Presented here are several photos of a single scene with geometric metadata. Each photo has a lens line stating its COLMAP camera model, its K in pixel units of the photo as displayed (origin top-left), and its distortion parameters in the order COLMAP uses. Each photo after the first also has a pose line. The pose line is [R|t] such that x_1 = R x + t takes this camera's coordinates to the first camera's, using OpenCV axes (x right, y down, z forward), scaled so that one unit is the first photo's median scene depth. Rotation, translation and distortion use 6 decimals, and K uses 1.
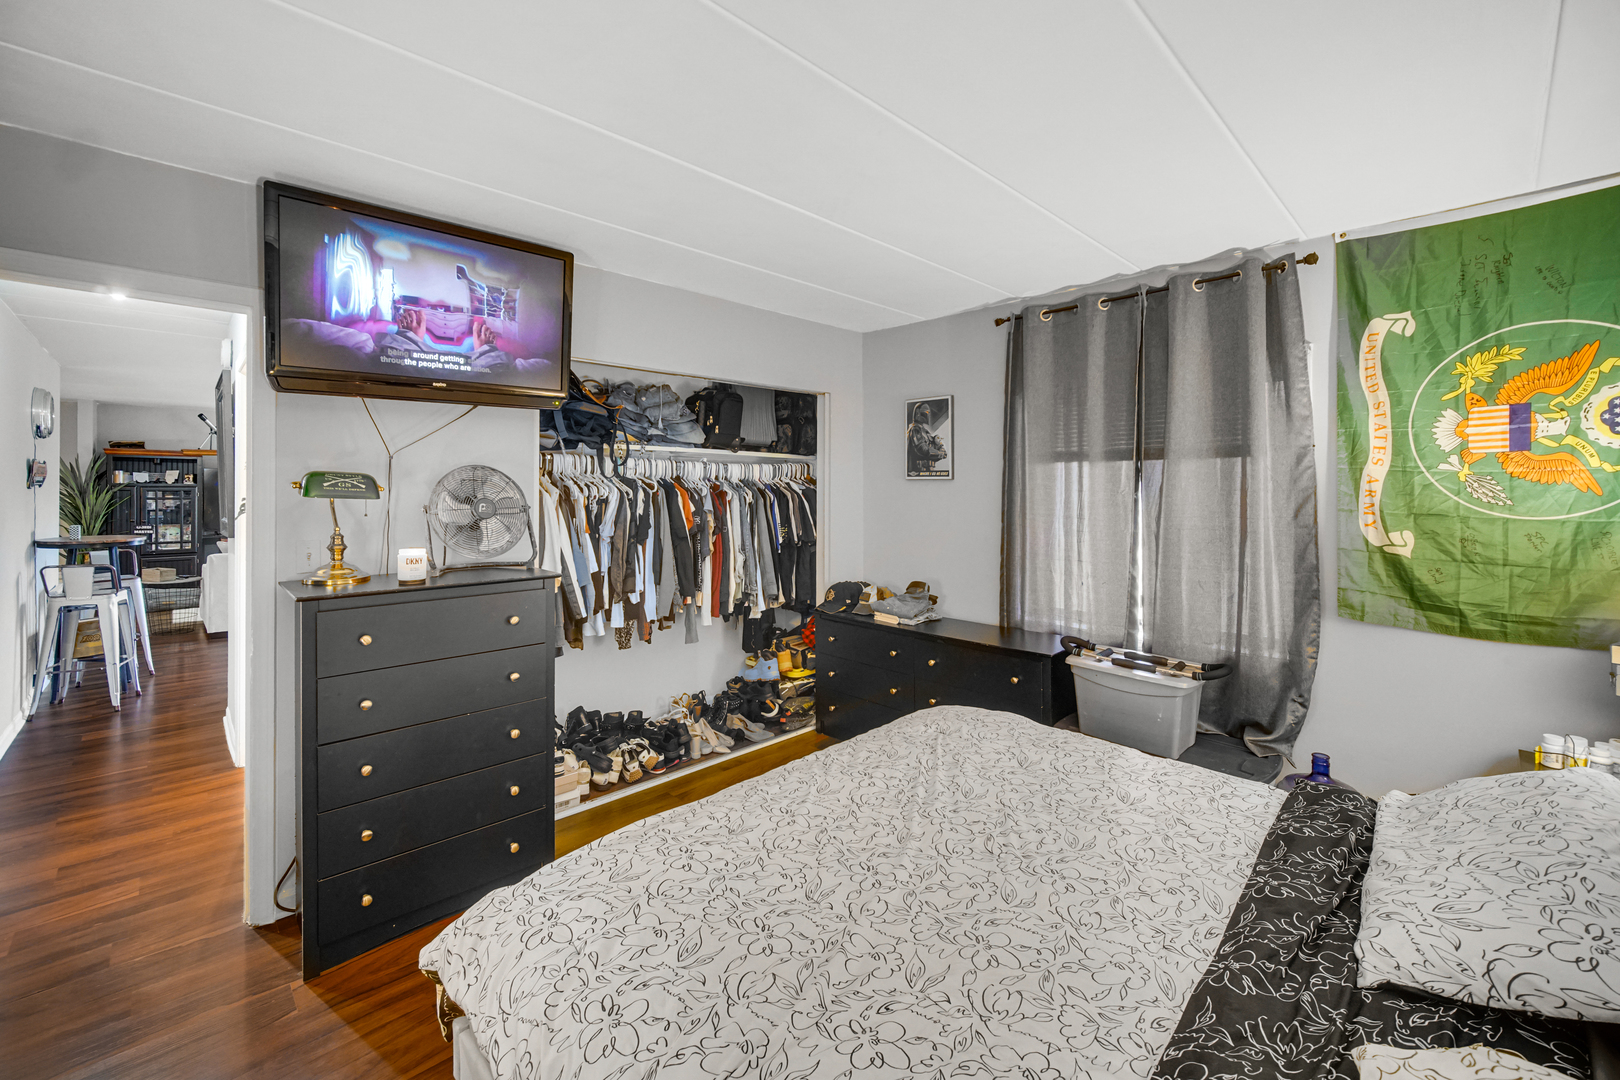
lens RADIAL K [[662.9, 0, 813.9], [0, 662.9, 494.6], [0, 0, 1]] dist [0.000199, -0.000152]
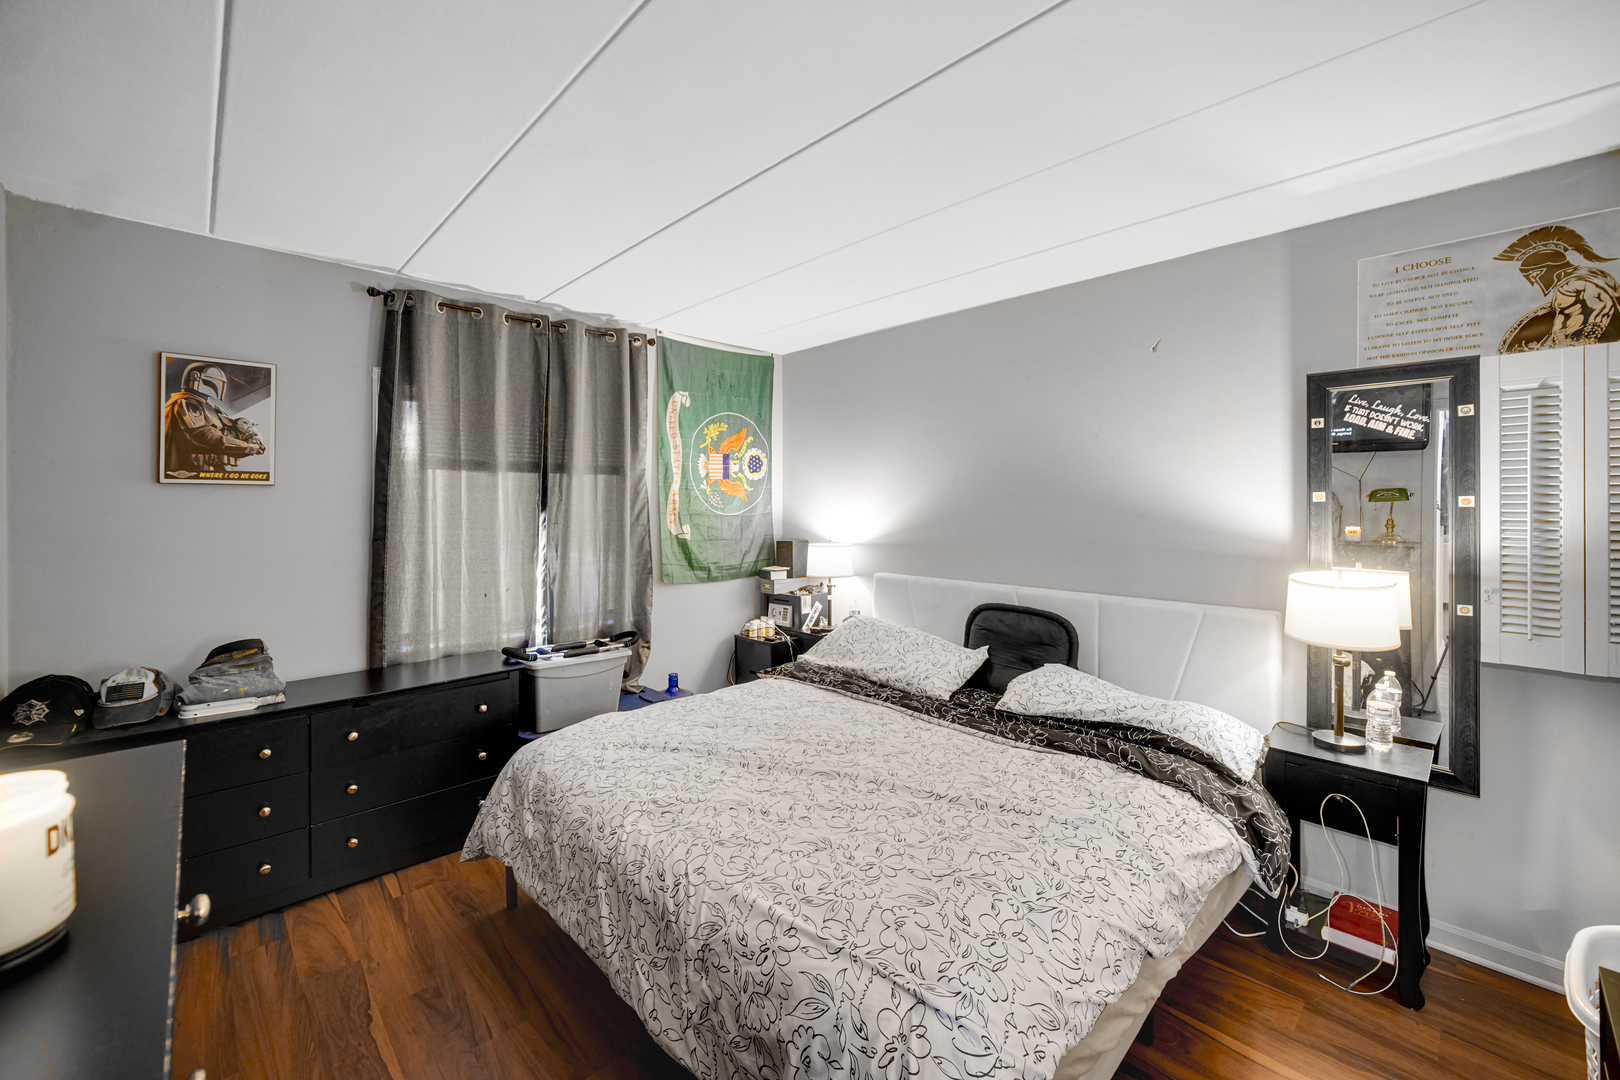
lens RADIAL K [[662.9, 0, 813.9], [0, 662.9, 494.6], [0, 0, 1]] dist [0.000199, -0.000152]
pose [[0.016298, -0.001005, 0.999867, -0.738148], [0.000258, 0.999999, 0.001001, -0.020586], [-0.999867, 0.000242, 0.016299, 0.640230]]
